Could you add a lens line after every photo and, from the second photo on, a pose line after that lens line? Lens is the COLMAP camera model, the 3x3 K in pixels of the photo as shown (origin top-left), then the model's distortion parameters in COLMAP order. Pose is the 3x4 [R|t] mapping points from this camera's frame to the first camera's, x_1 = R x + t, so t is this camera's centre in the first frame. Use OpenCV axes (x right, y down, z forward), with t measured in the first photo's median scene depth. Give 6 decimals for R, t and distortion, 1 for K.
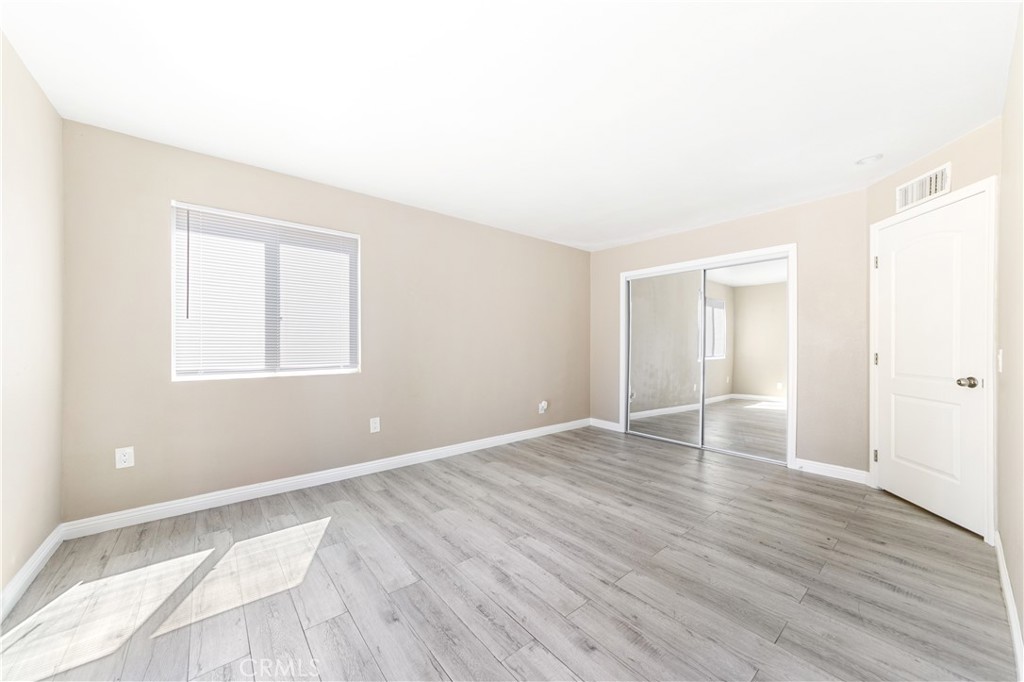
lens RADIAL K [[370.1, 0, 514.5], [0, 370.1, 340.2], [0, 0, 1]] dist [0.007841, 0.000056]
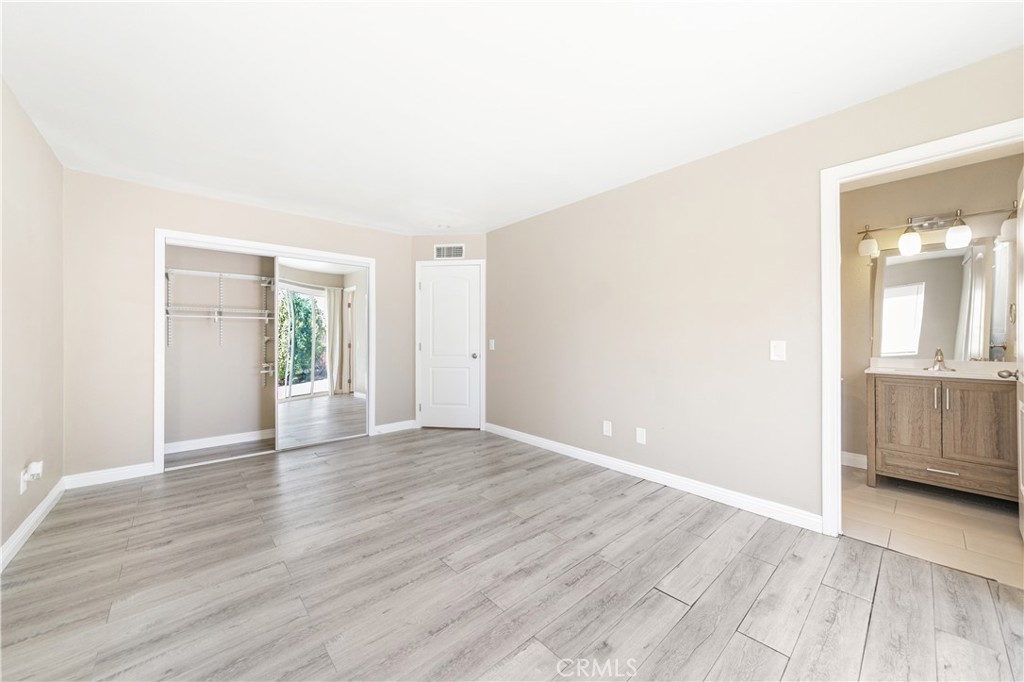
lens RADIAL K [[370.1, 0, 514.5], [0, 370.1, 340.2], [0, 0, 1]] dist [0.007841, 0.000056]
pose [[-0.030034, -0.009173, 0.999507, -0.808700], [-0.008756, 0.999922, 0.008913, 0.005603], [-0.999511, -0.008484, -0.030112, 0.839312]]
